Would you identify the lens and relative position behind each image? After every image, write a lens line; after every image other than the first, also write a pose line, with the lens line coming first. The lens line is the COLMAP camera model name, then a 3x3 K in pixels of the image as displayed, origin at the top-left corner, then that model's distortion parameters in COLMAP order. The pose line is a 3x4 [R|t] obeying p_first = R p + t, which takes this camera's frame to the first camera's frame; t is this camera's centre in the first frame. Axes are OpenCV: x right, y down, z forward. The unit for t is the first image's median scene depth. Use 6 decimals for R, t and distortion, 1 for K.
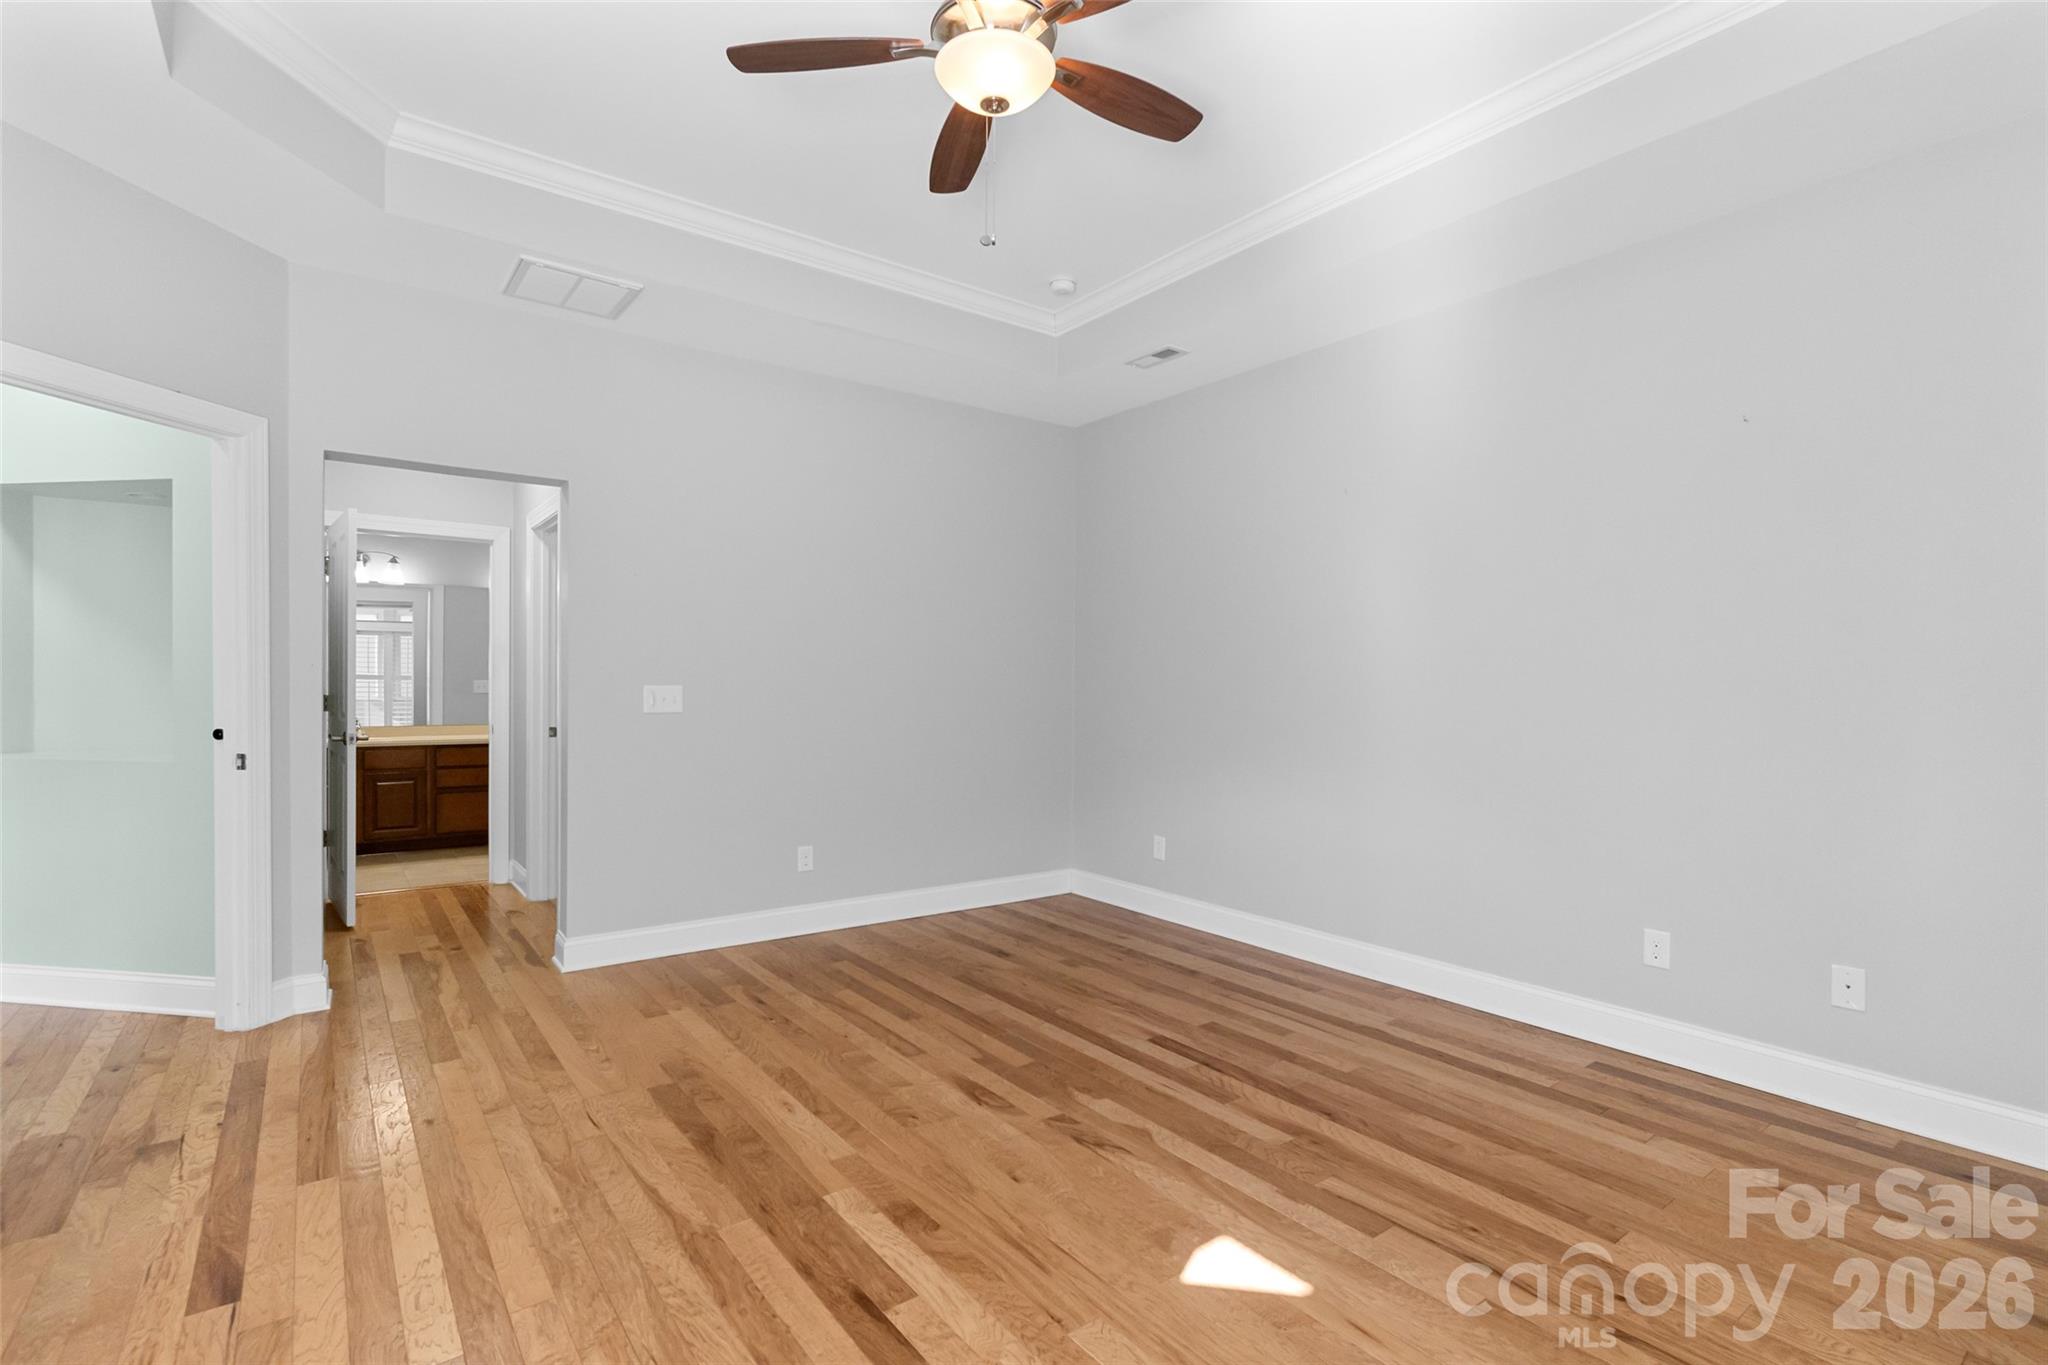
lens RADIAL K [[957.2, 0, 1025.5], [0, 957.2, 686.8], [0, 0, 1]] dist [-0.005442, 0.000280]
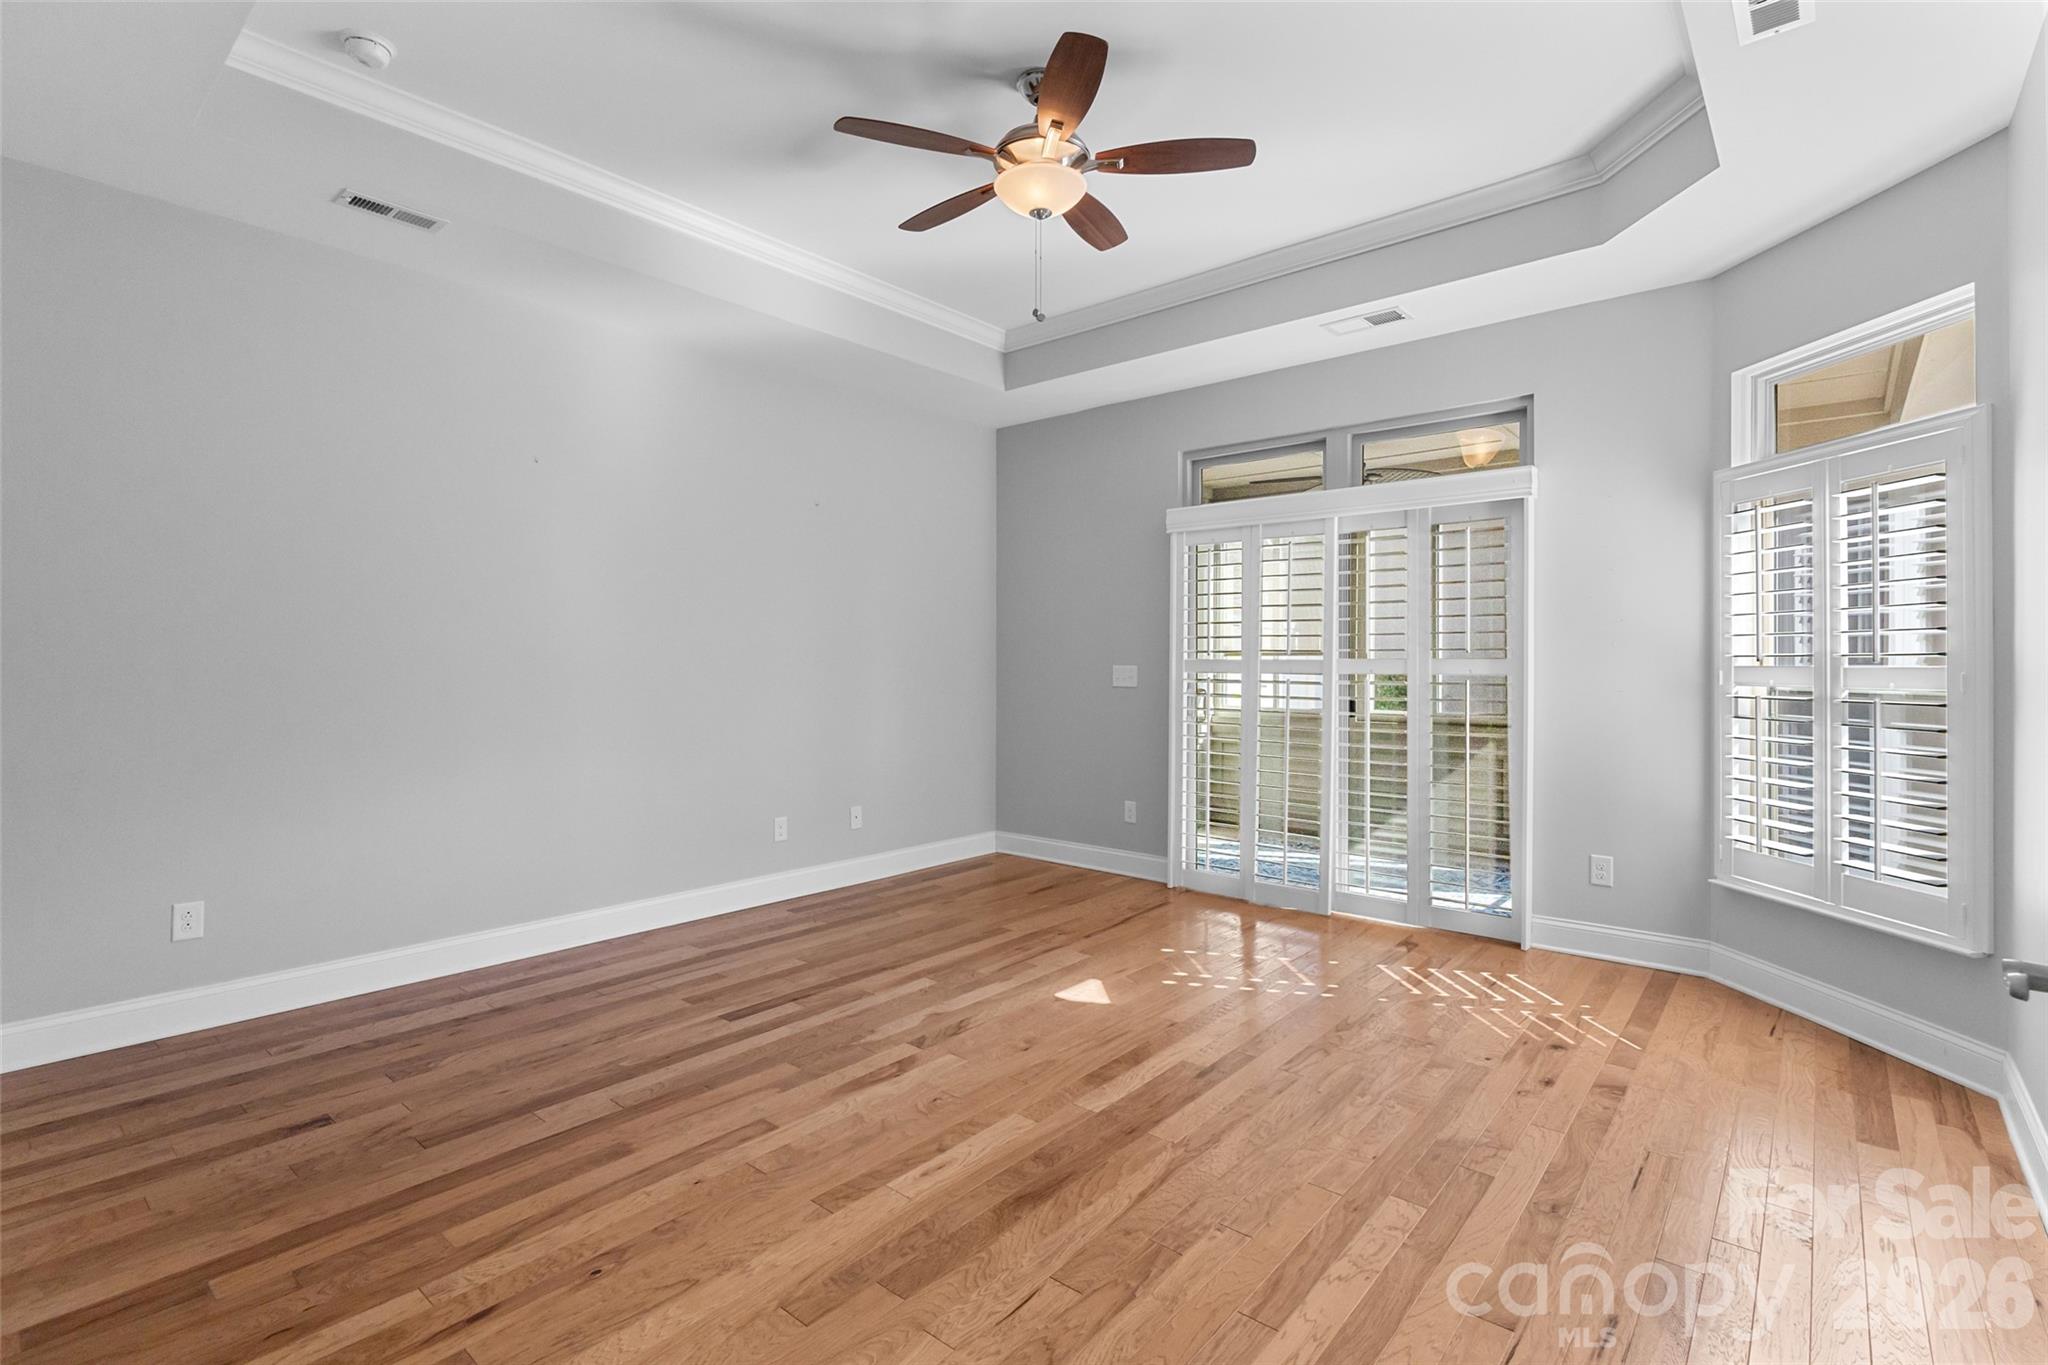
lens RADIAL K [[957.2, 0, 1026.3], [0, 957.2, 670.3], [0, 0, 1]] dist [-0.005442, 0.000280]
pose [[-0.233694, -0.016636, 0.972168, -0.898579], [-0.002662, 0.999861, 0.016470, -0.010430], [-0.972307, 0.001261, -0.233706, 0.933143]]
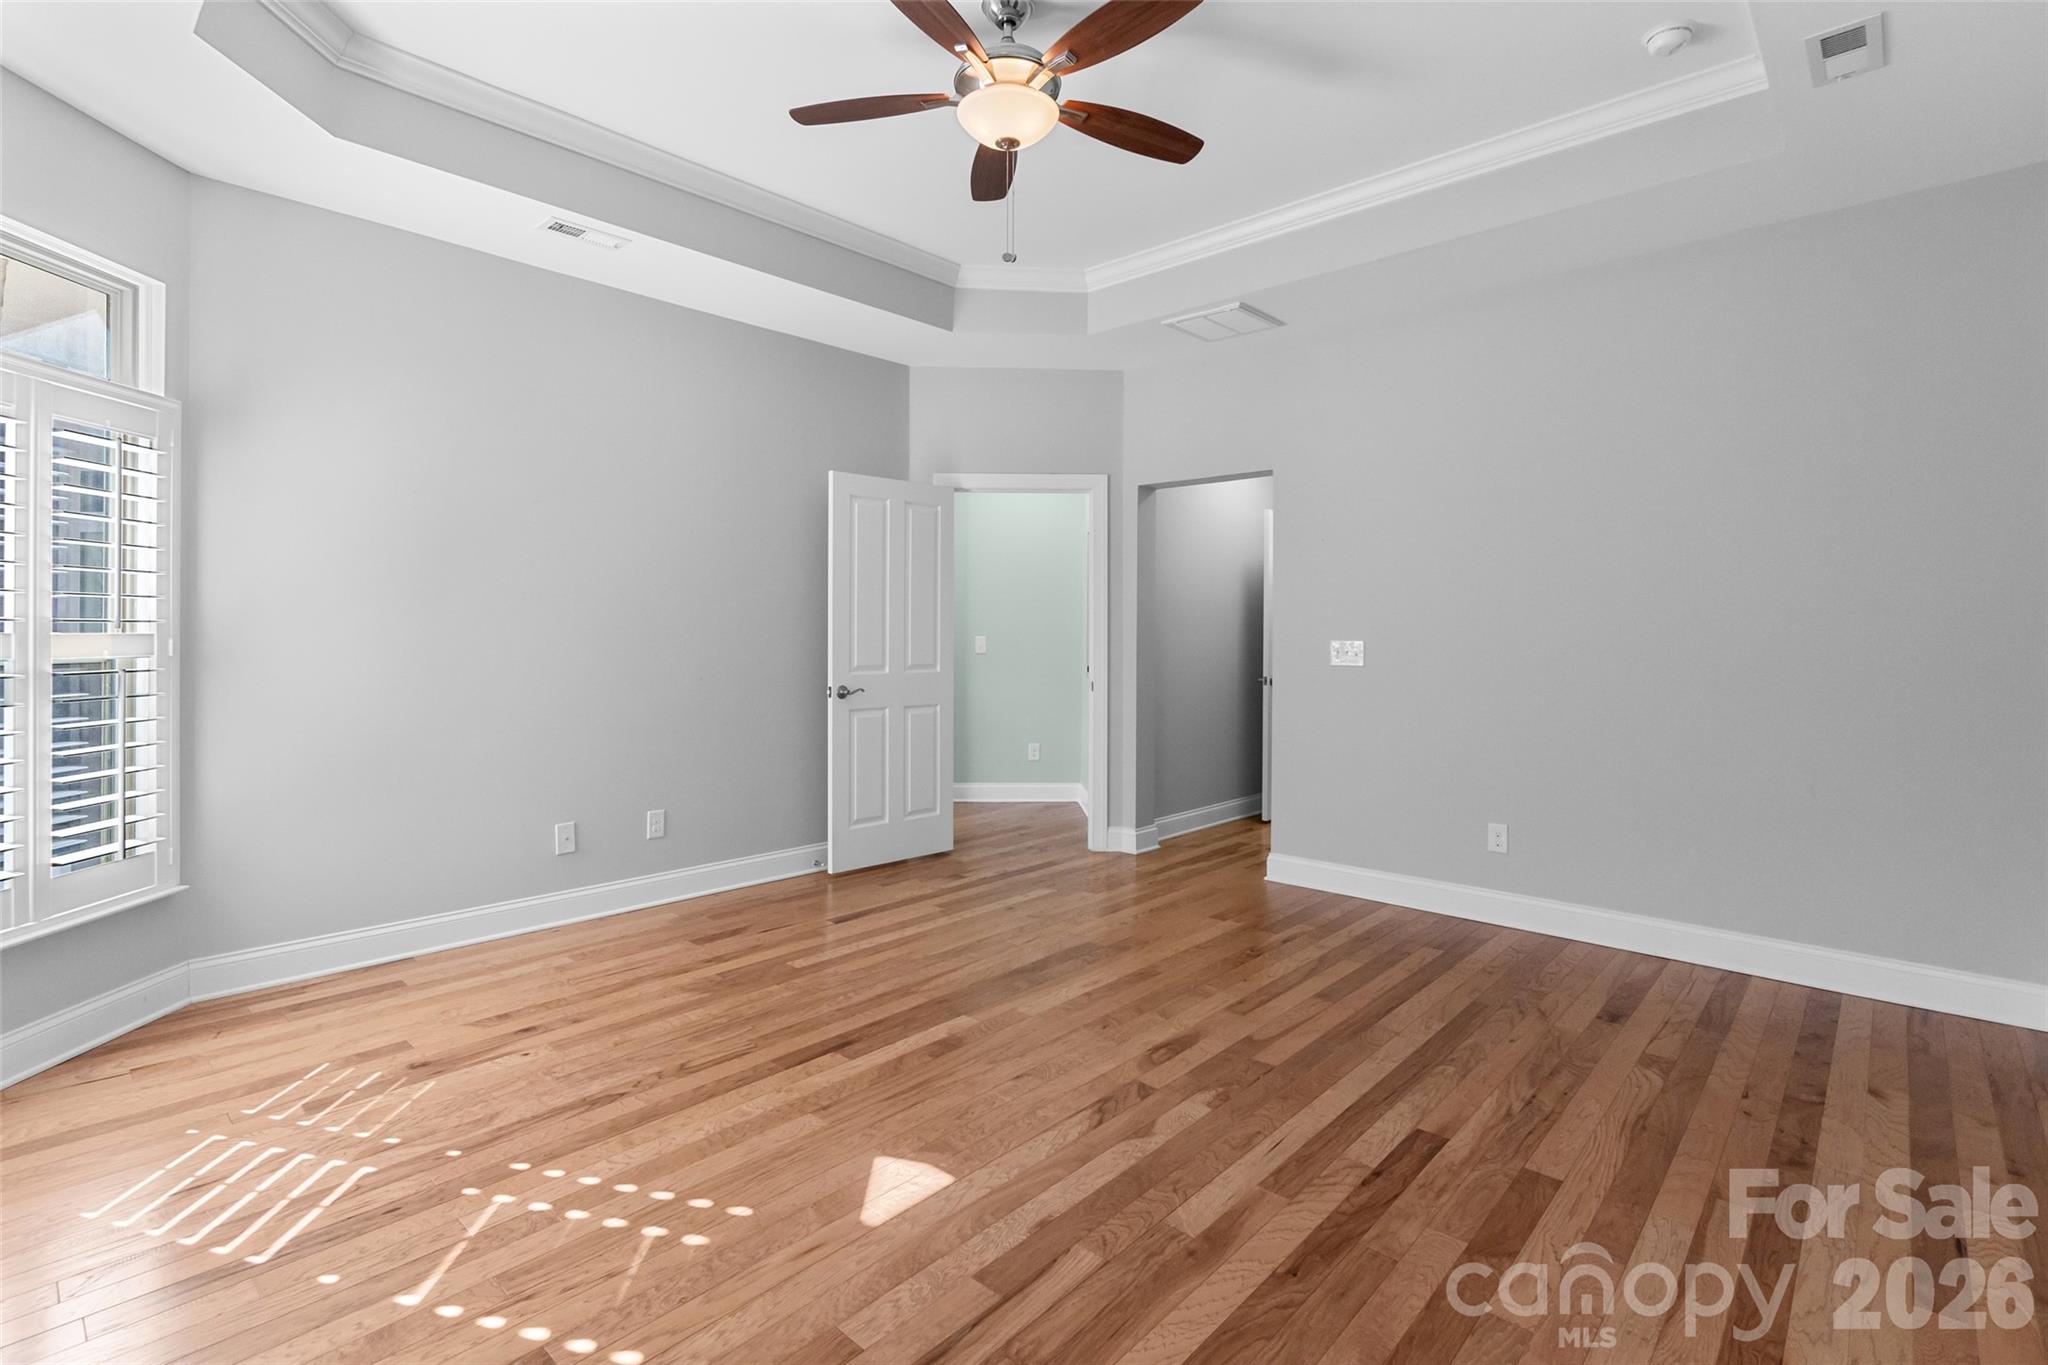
lens RADIAL K [[957.2, 0, 998.0], [0, 957.2, 636.4], [0, 0, 1]] dist [-0.005442, 0.000280]
pose [[0.166945, -0.007932, -0.985934, 0.784914], [-0.003657, 0.999956, -0.008664, 0.006366], [0.985959, 0.005052, 0.166909, 0.566826]]
